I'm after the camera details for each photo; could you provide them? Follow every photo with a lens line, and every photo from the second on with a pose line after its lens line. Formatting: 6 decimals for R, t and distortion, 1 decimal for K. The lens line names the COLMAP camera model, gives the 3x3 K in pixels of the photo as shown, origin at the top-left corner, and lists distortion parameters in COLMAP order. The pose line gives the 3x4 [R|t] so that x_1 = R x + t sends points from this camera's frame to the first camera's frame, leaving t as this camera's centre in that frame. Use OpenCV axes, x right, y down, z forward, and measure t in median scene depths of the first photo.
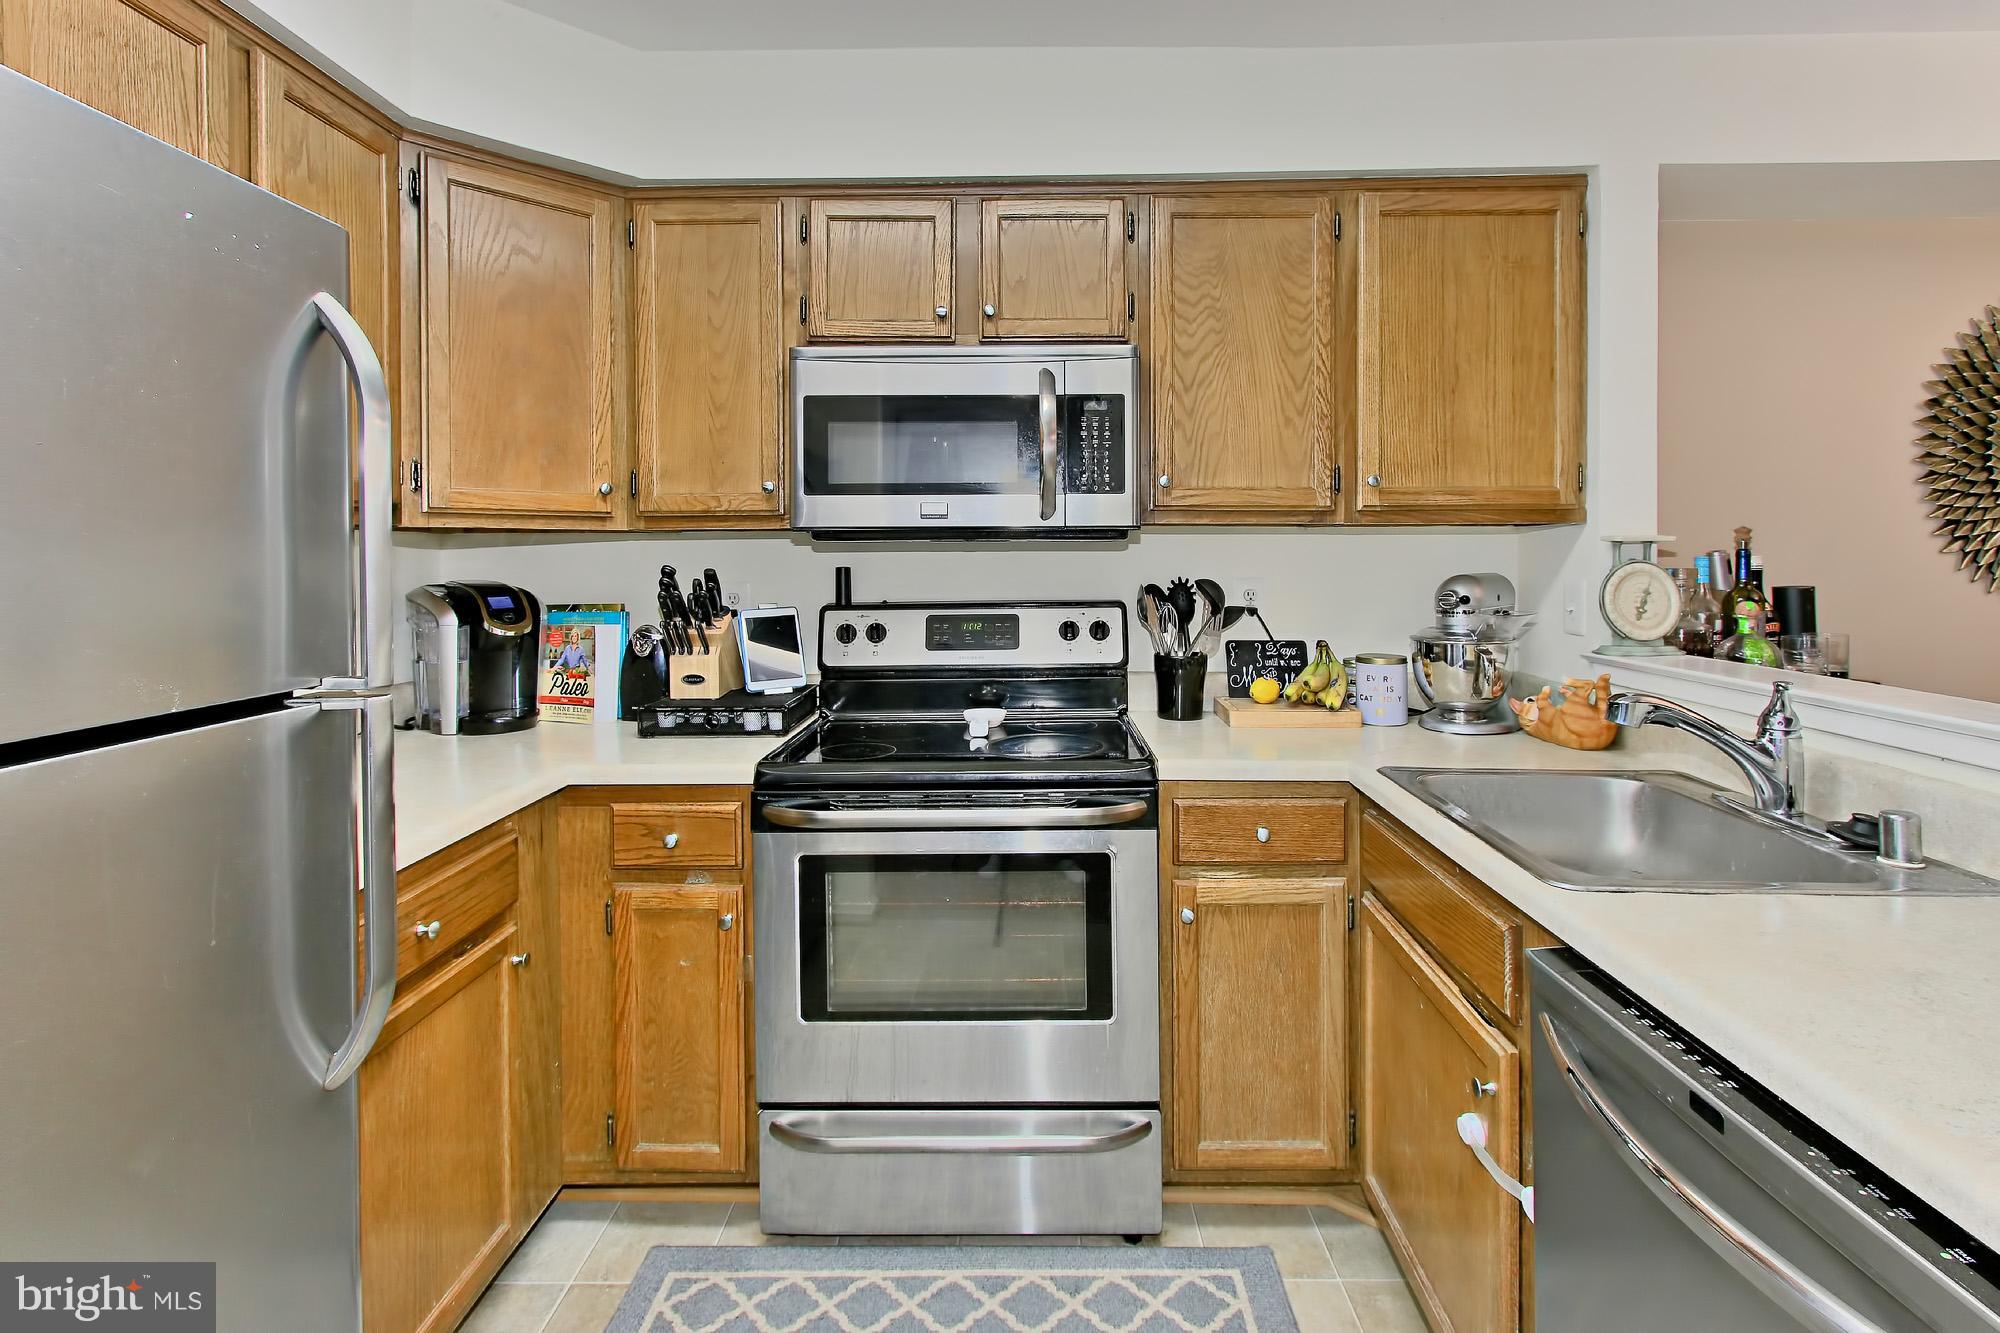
lens RADIAL K [[932.7, 0, 1007.7], [0, 932.7, 583.1], [0, 0, 1]] dist [0.002821, 0.001029]
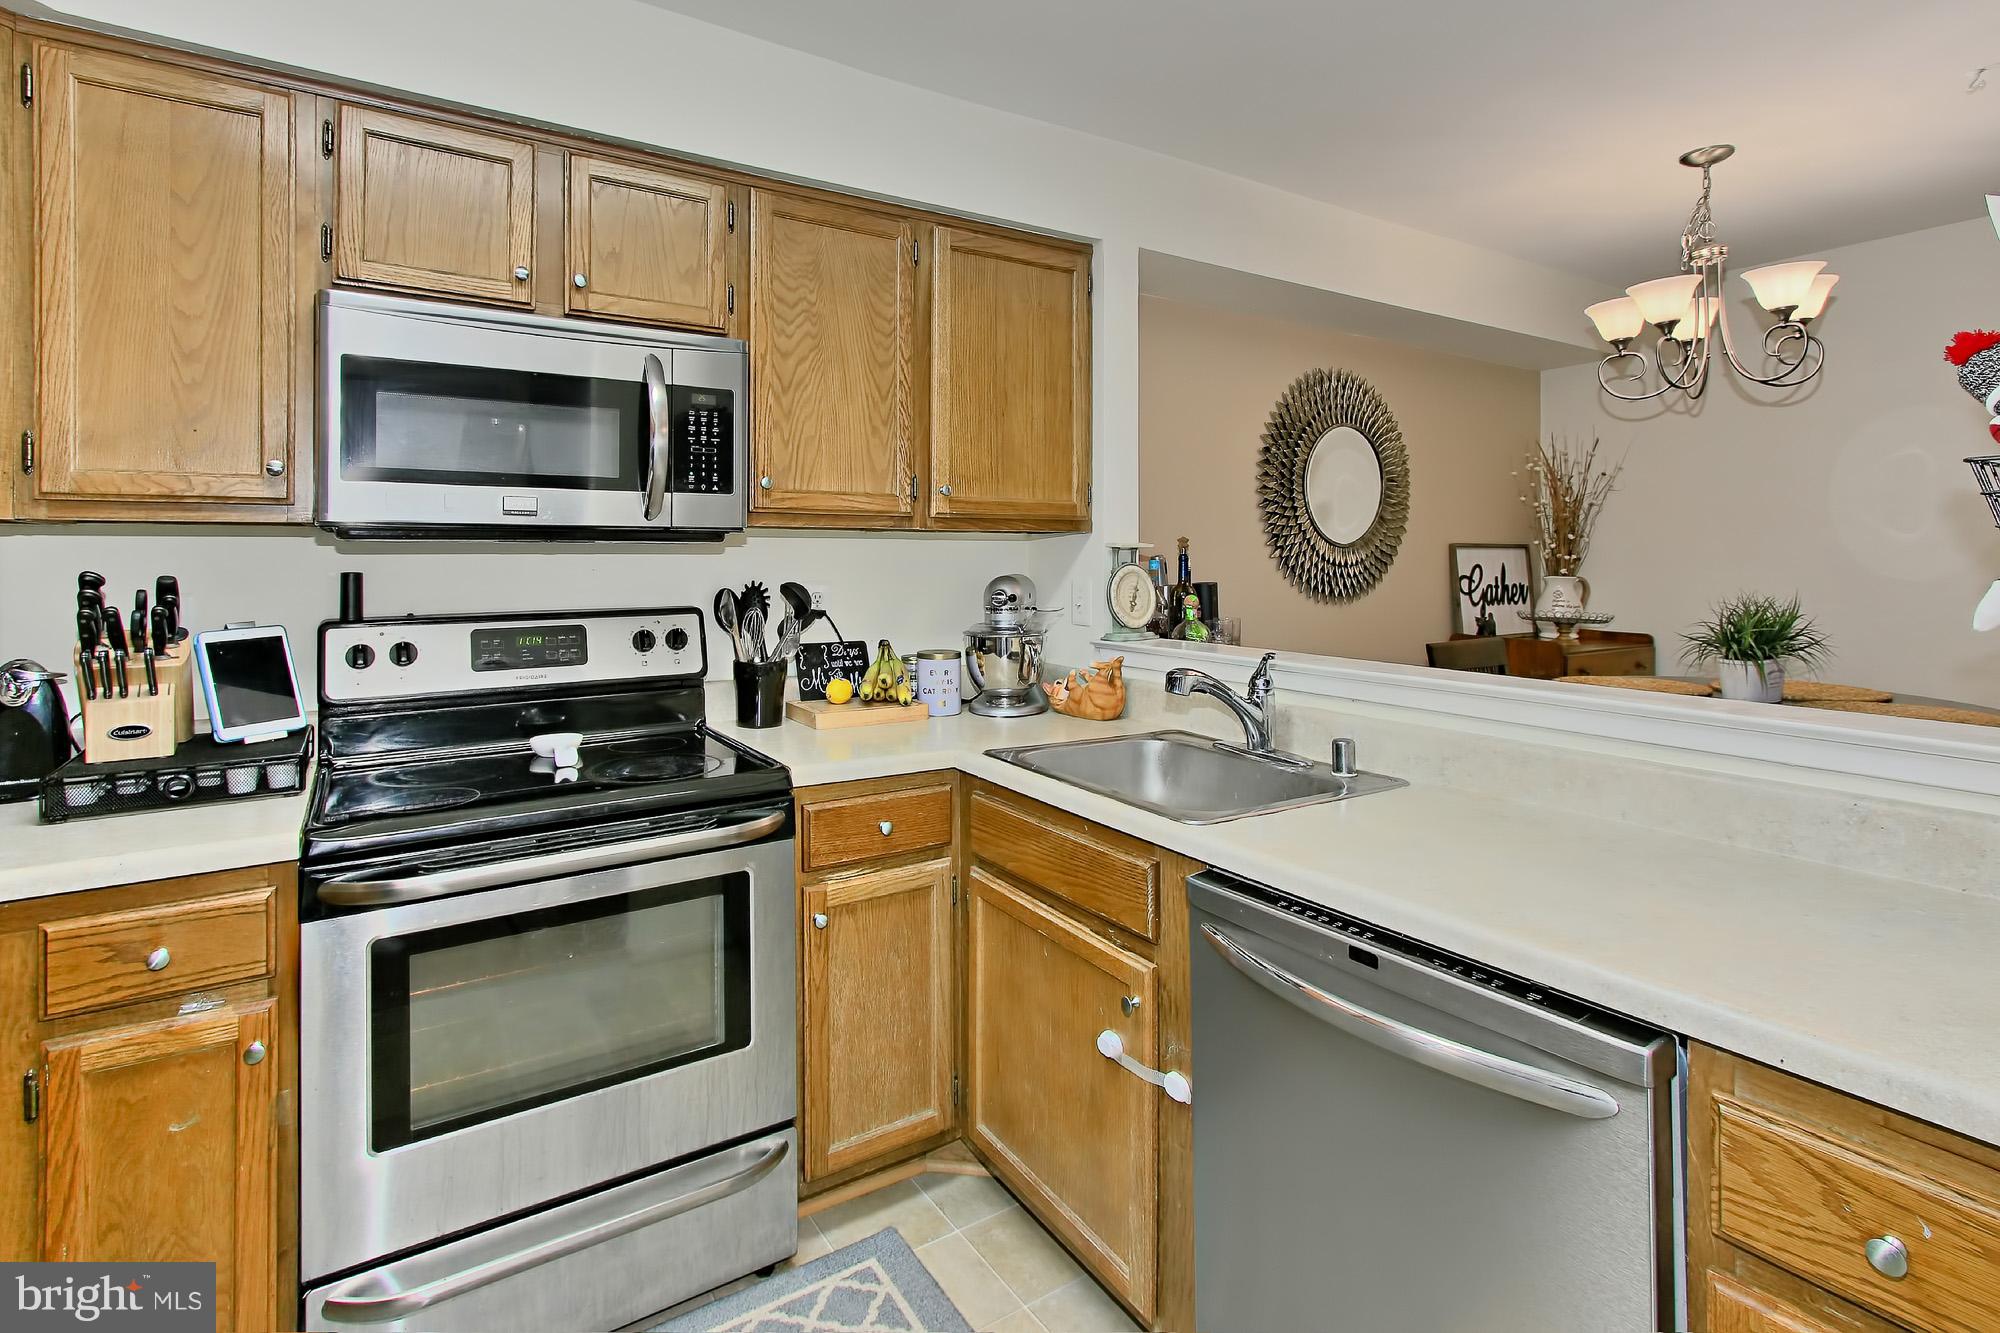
lens RADIAL K [[960.4, 0, 997.1], [0, 960.4, 573.6], [0, 0, 1]] dist [-0.000003, 0.005253]
pose [[0.842442, -0.006298, 0.538750, -0.177611], [0.013486, 0.999865, -0.009399, -0.001347], [-0.538618, 0.015184, 0.842413, 0.026940]]
